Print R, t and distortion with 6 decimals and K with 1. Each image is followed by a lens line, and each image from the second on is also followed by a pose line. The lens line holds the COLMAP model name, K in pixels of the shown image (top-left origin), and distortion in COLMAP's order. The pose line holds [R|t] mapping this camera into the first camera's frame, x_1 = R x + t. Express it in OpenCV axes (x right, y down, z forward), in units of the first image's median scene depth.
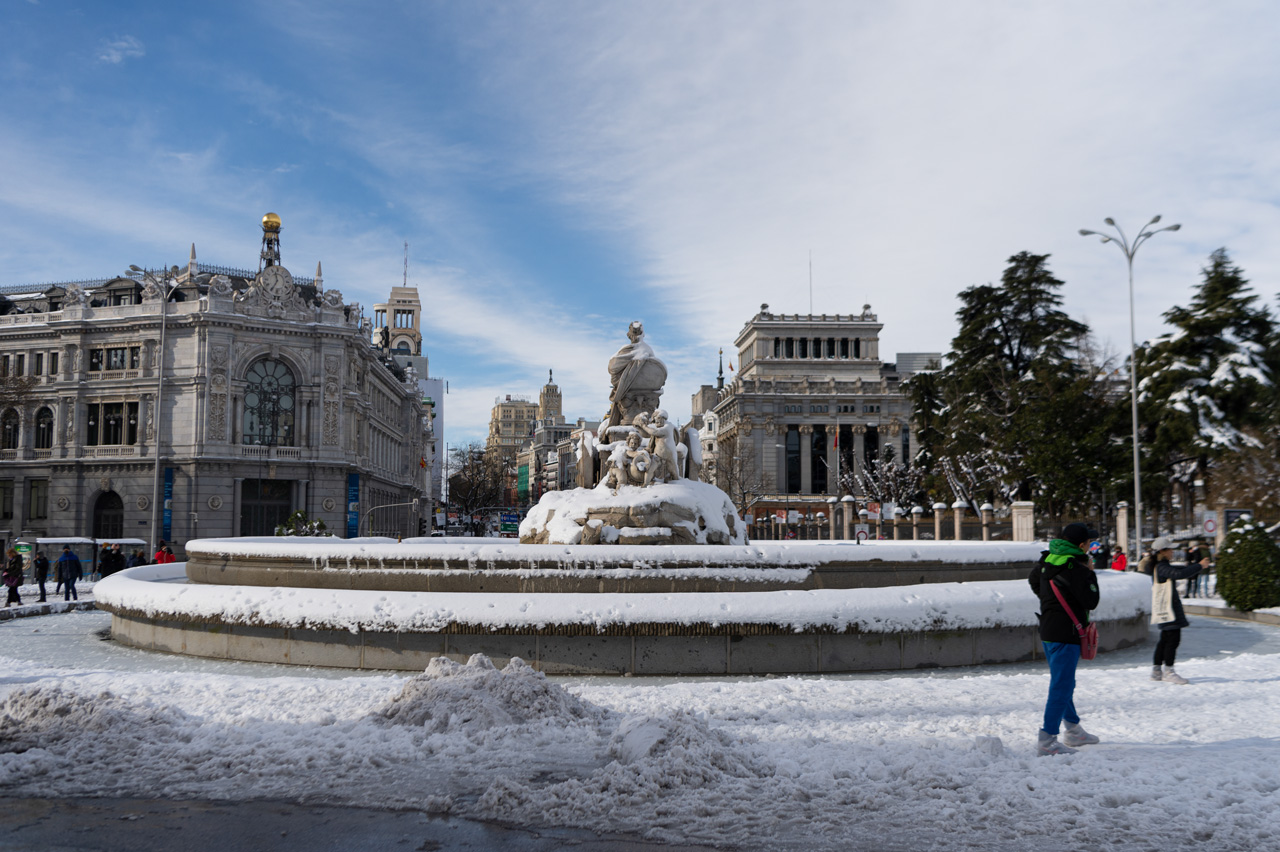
lens RADIAL K [[1248.7, 0, 640.0], [0, 1248.7, 424.9], [0, 0, 1]] dist [0.000110, 0.000000]
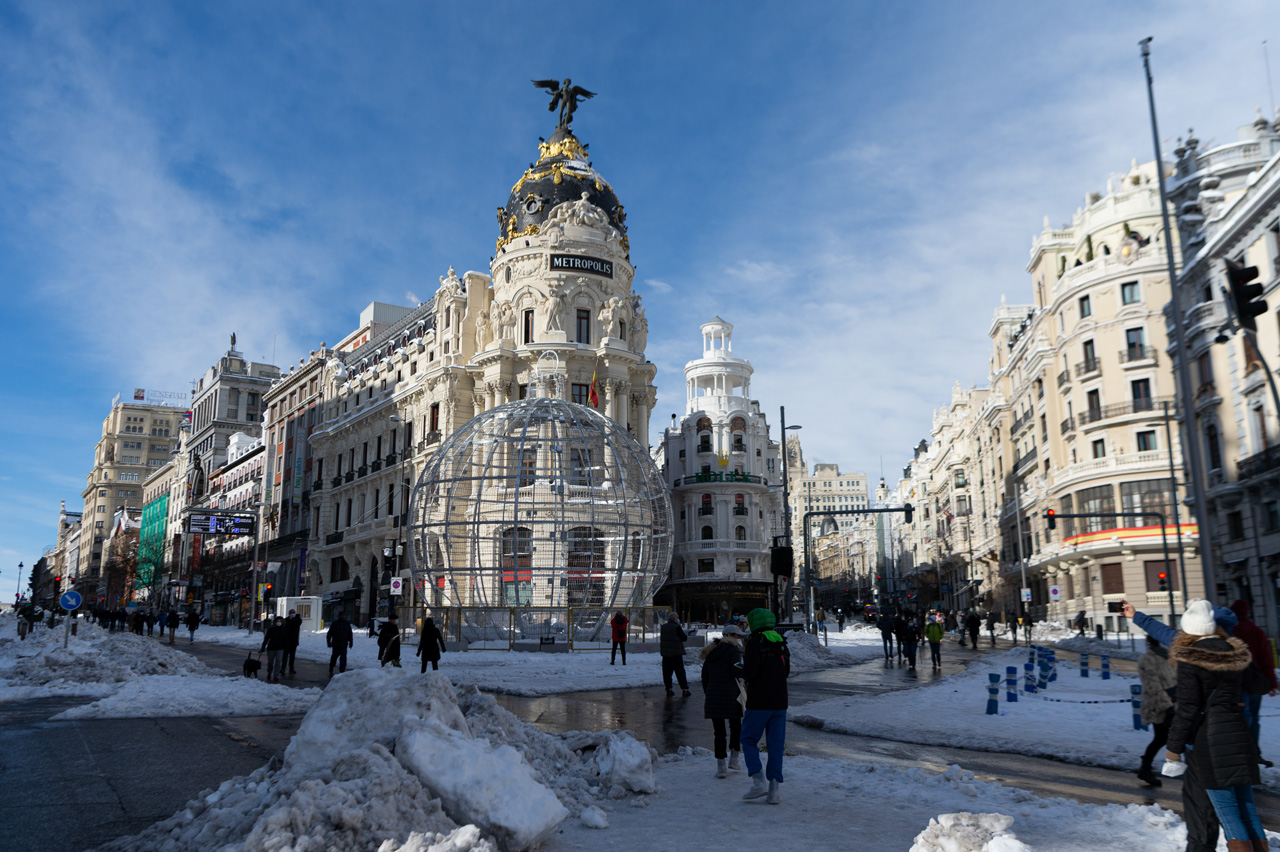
lens RADIAL K [[1025.6, 0, 639.6], [0, 1025.6, 425.2], [0, 0, 1]] dist [-0.000230, 0.000105]
pose [[0.946814, 0.057391, 0.316621, -0.044866], [-0.014780, 0.990684, -0.135374, 0.045247], [-0.321441, 0.123494, 0.938842, 0.553510]]
